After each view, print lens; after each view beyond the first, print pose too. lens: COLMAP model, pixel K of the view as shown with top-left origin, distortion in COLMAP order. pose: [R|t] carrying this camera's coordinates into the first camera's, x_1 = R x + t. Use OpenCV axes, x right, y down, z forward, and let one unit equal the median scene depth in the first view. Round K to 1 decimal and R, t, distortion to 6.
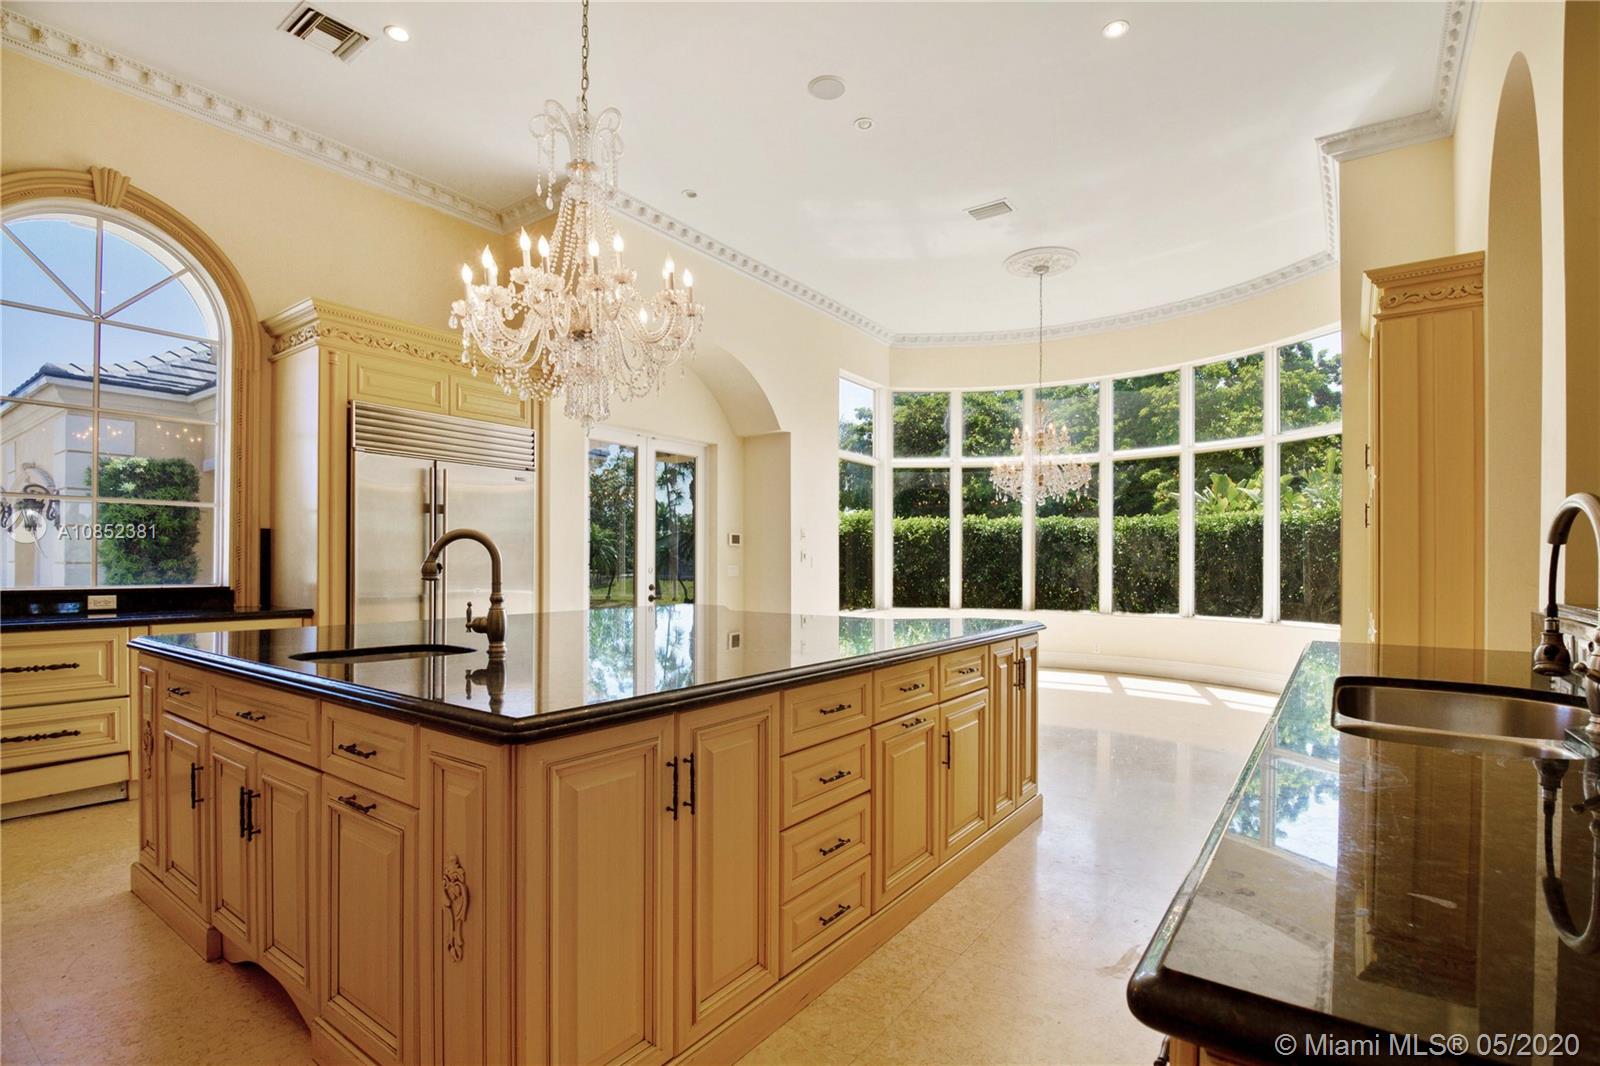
lens RADIAL K [[761.2, 0, 800.2], [0, 761.2, 542.2], [0, 0, 1]] dist [-0.008277, -0.006018]
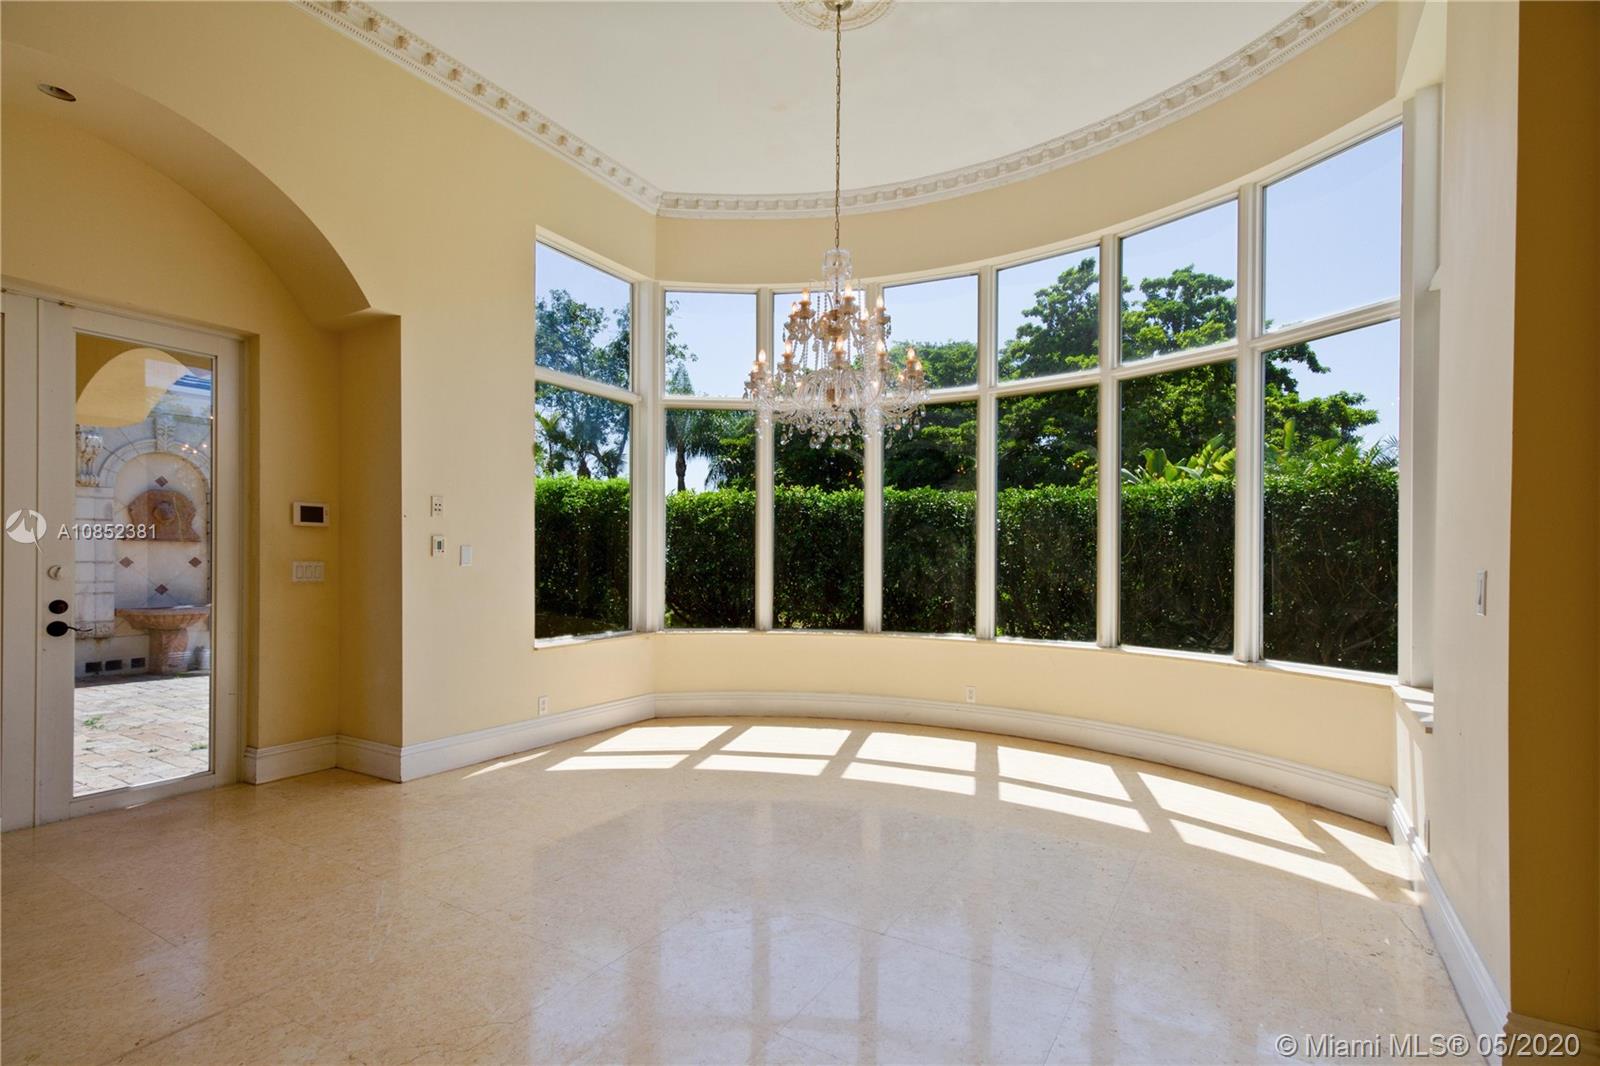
lens RADIAL K [[761.2, 0, 799.3], [0, 761.2, 544.4], [0, 0, 1]] dist [-0.008277, -0.006018]
pose [[0.997342, 0.003873, 0.072760, 0.198748], [-0.004456, 0.999959, 0.007846, 0.010769], [-0.072727, -0.008150, 0.997319, 0.374911]]
